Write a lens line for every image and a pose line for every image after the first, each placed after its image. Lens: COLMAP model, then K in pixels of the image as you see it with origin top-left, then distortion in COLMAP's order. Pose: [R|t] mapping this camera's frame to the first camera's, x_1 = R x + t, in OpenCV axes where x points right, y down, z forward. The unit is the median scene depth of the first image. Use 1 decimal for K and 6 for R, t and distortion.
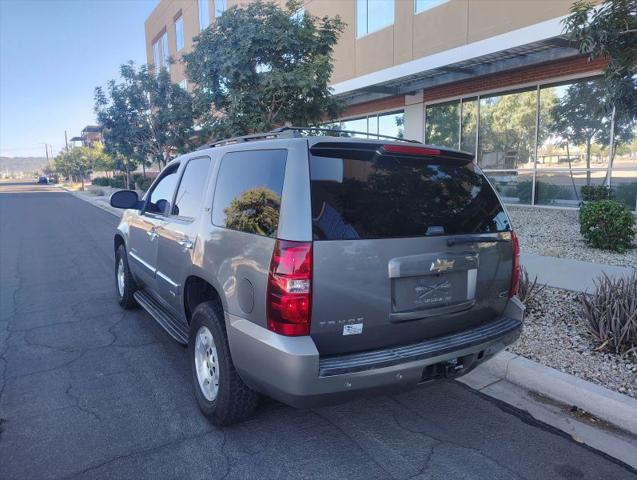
lens RADIAL K [[442.0, 0, 318.4], [0, 442.0, 235.6], [0, 0, 1]] dist [0.014770, -0.015447]
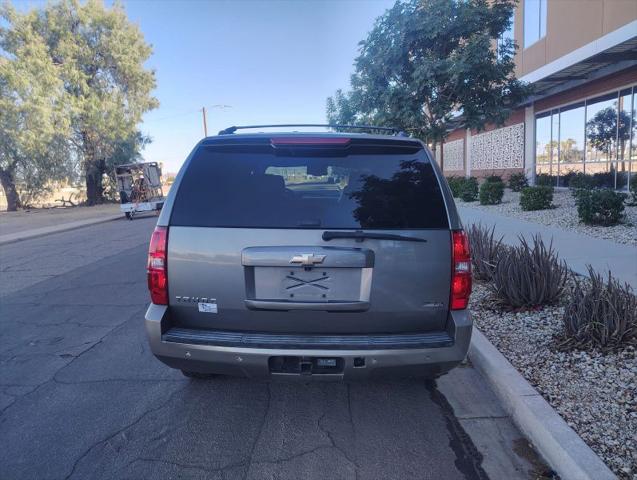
lens RADIAL K [[442.0, 0, 318.5], [0, 442.0, 240.6], [0, 0, 1]] dist [0.014770, -0.015447]
pose [[0.826073, 0.059519, -0.560412, 0.670892], [-0.049416, 0.998227, 0.033176, -0.005044], [0.561393, 0.000287, 0.827549, 0.172918]]
